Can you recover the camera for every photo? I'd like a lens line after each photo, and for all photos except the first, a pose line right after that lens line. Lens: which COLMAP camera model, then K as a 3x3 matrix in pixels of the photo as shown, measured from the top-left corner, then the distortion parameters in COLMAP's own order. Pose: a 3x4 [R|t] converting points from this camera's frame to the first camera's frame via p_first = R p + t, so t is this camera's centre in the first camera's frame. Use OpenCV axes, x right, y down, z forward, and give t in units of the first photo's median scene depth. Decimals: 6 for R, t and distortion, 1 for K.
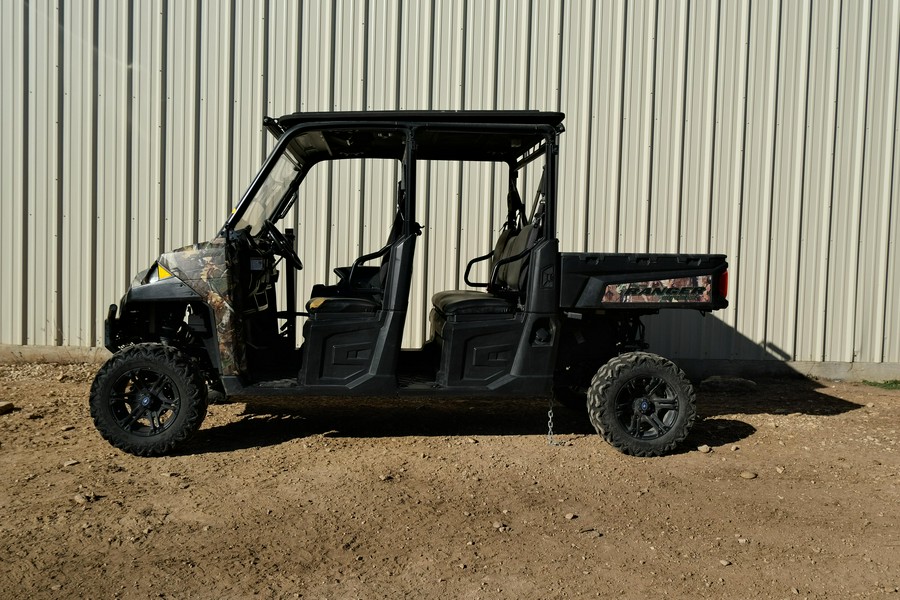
lens RADIAL K [[796.6, 0, 450.0], [0, 796.6, 300.0], [0, 0, 1]] dist [-0.026467, 0.015657]
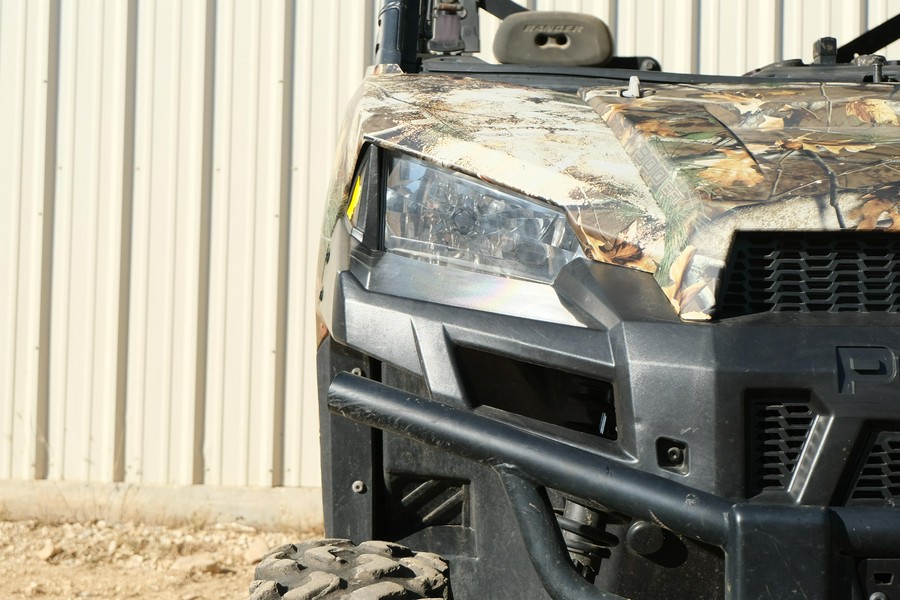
lens RADIAL K [[1576.6, 0, 450.0], [0, 1576.6, 300.0], [0, 0, 1]] dist [0.018474, 0.056631]
pose [[0.986246, -0.014252, -0.164669, -0.233534], [-0.001879, 0.995244, -0.097393, 0.070740], [0.165274, 0.096363, 0.981529, 0.350703]]
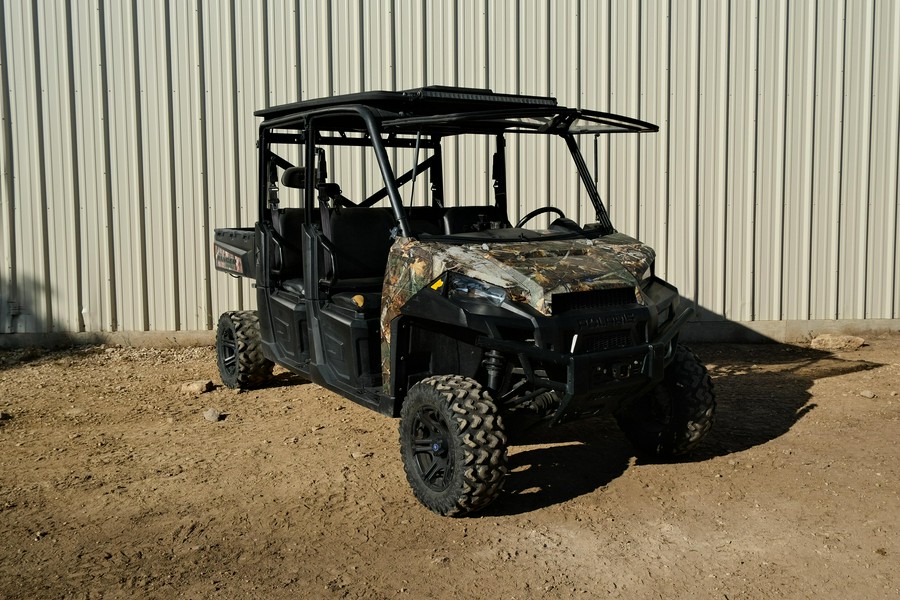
lens RADIAL K [[797.3, 0, 450.0], [0, 797.3, 300.0], [0, 0, 1]] dist [-0.010372, 0.003110]
pose [[0.999247, -0.038769, 0.001233, -0.272104], [0.038728, 0.998961, 0.024008, 0.006771], [-0.002162, -0.023943, 0.999711, -0.109812]]
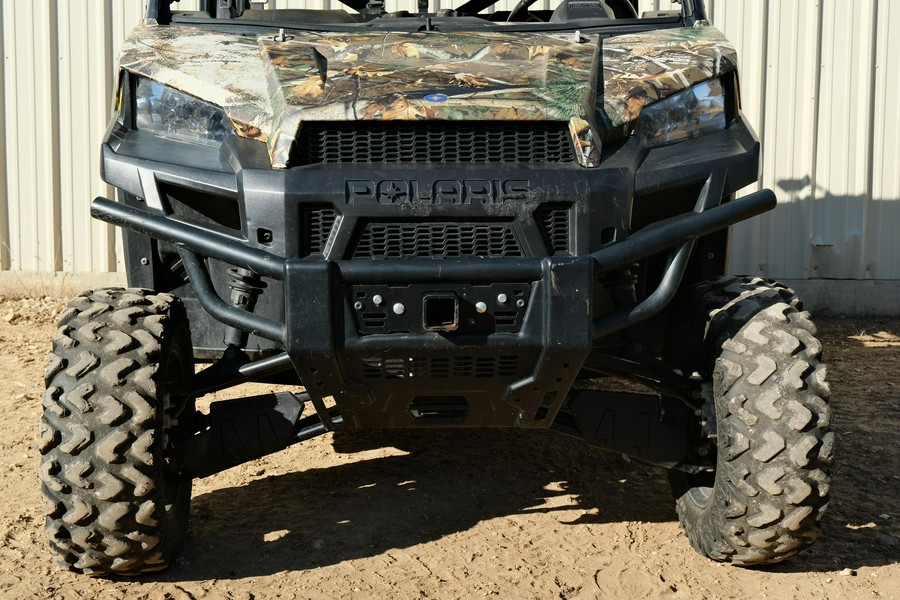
lens RADIAL K [[1155.3, 0, 450.0], [0, 1155.3, 300.0], [0, 0, 1]] dist [-0.033747, -0.004062]
pose [[0.997029, -0.012454, -0.076020, -0.127616], [0.015626, 0.999026, 0.041274, 0.078533], [0.075431, -0.042339, 0.996252, 0.211634]]
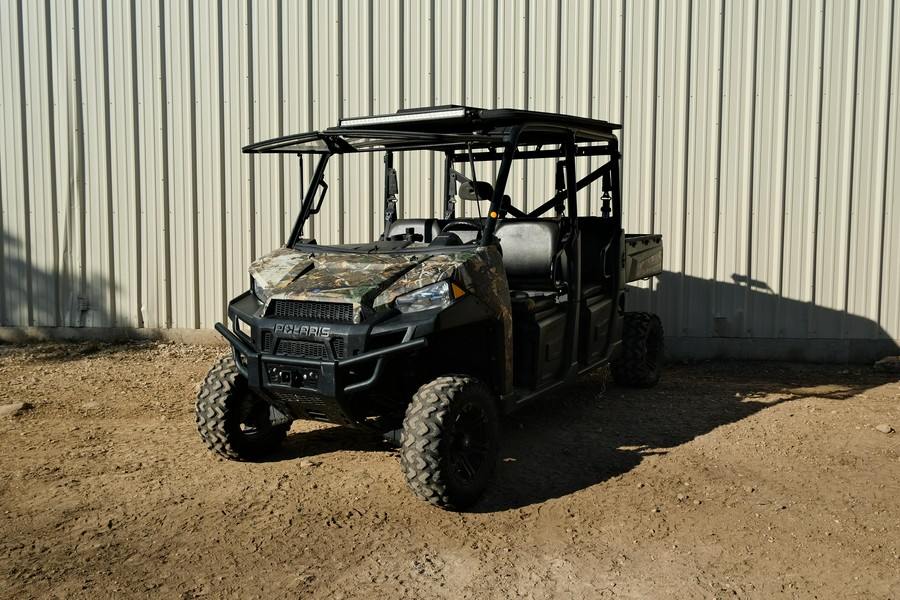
lens RADIAL K [[797.3, 0, 450.0], [0, 797.3, 300.0], [0, 0, 1]] dist [-0.010372, 0.003110]
pose [[0.984649, -0.012839, -0.174074, -0.045351], [0.017005, 0.999603, 0.022459, -0.007449], [0.173717, -0.025074, 0.984476, -0.082019]]
